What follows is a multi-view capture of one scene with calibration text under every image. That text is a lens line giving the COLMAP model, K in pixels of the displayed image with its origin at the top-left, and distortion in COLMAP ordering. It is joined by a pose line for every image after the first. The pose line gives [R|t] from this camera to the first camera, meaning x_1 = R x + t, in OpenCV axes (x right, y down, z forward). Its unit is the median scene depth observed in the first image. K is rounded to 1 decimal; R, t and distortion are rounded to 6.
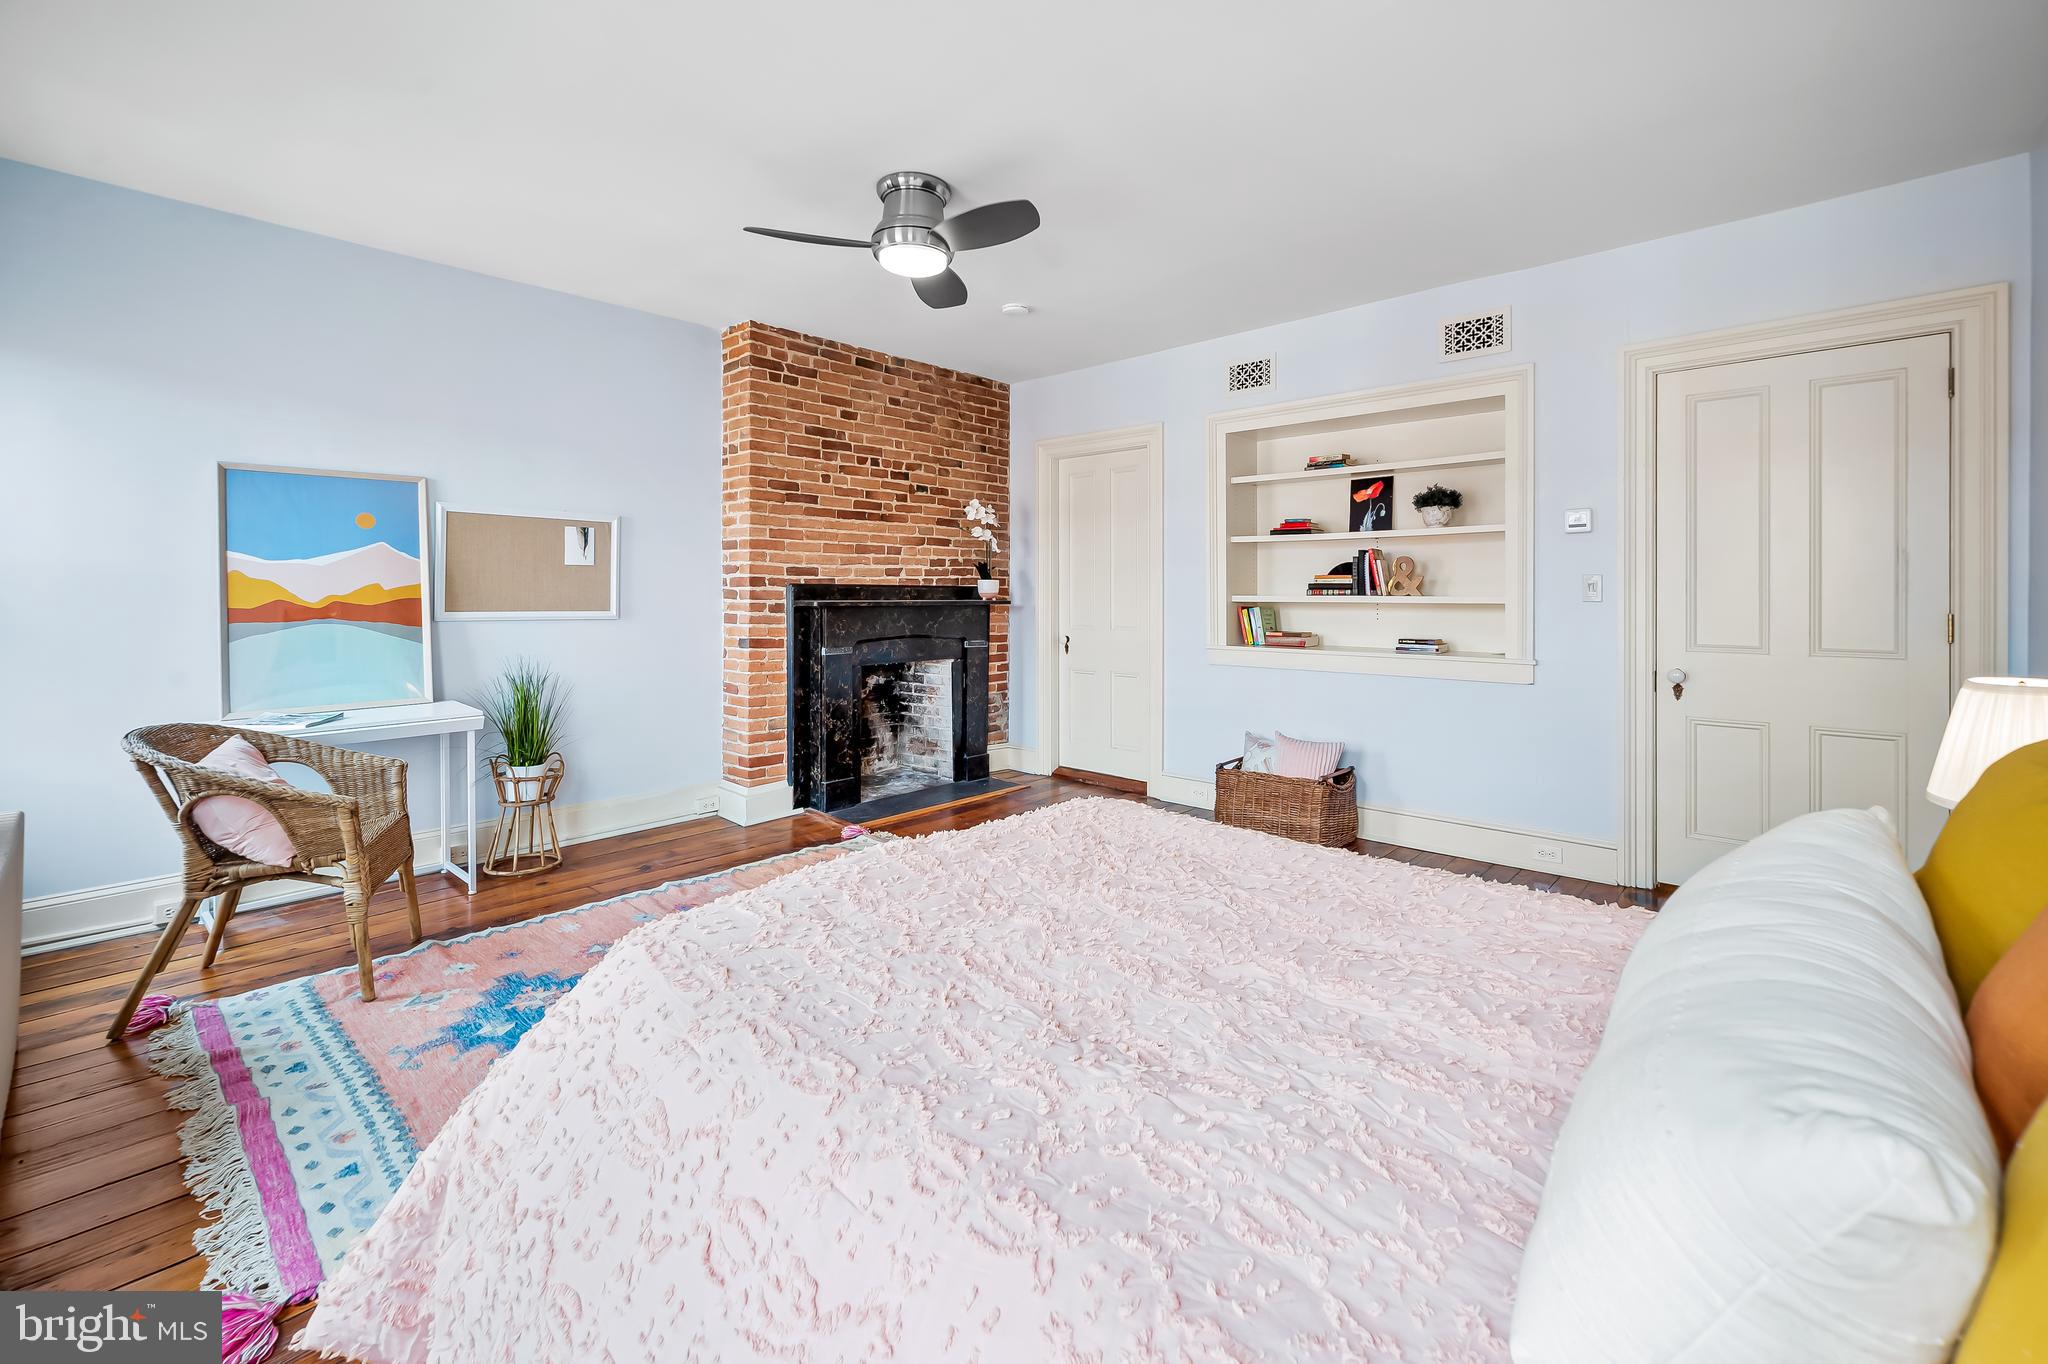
lens RADIAL K [[869.1, 0, 1033.0], [0, 869.1, 593.1], [0, 0, 1]] dist [-0.002546, 0.000051]
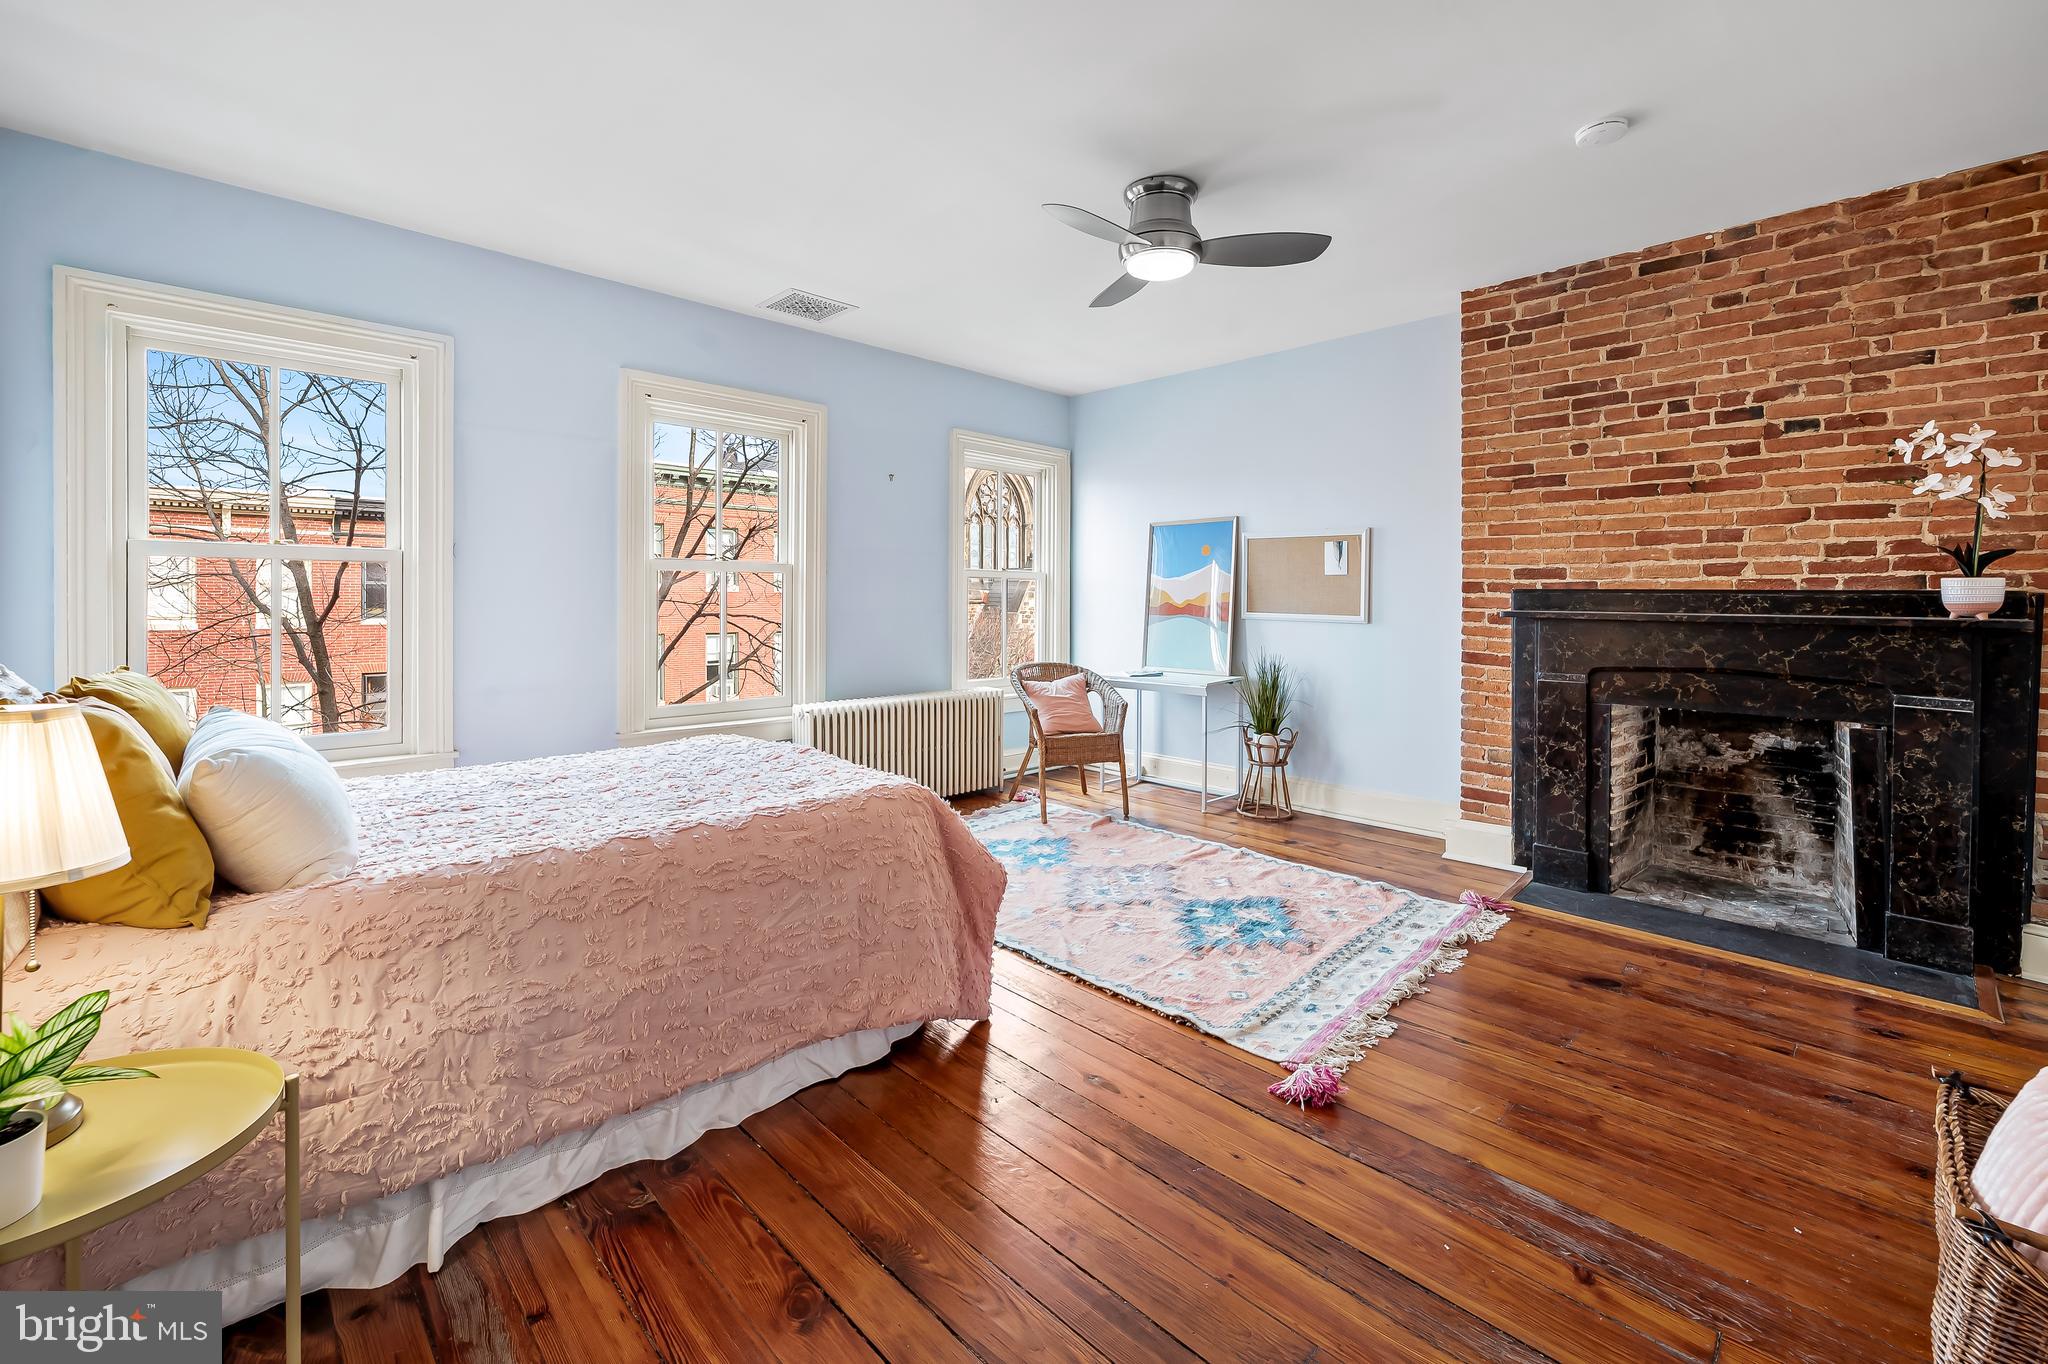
lens RADIAL K [[863.1, 0, 1026.9], [0, 863.1, 609.8], [0, 0, 1]] dist [-0.001211, 0.000103]
pose [[-0.062986, 0.013380, -0.997925, 0.537925], [-0.008295, 0.999869, 0.013929, 0.000994], [0.997980, 0.009155, -0.062866, 0.566418]]
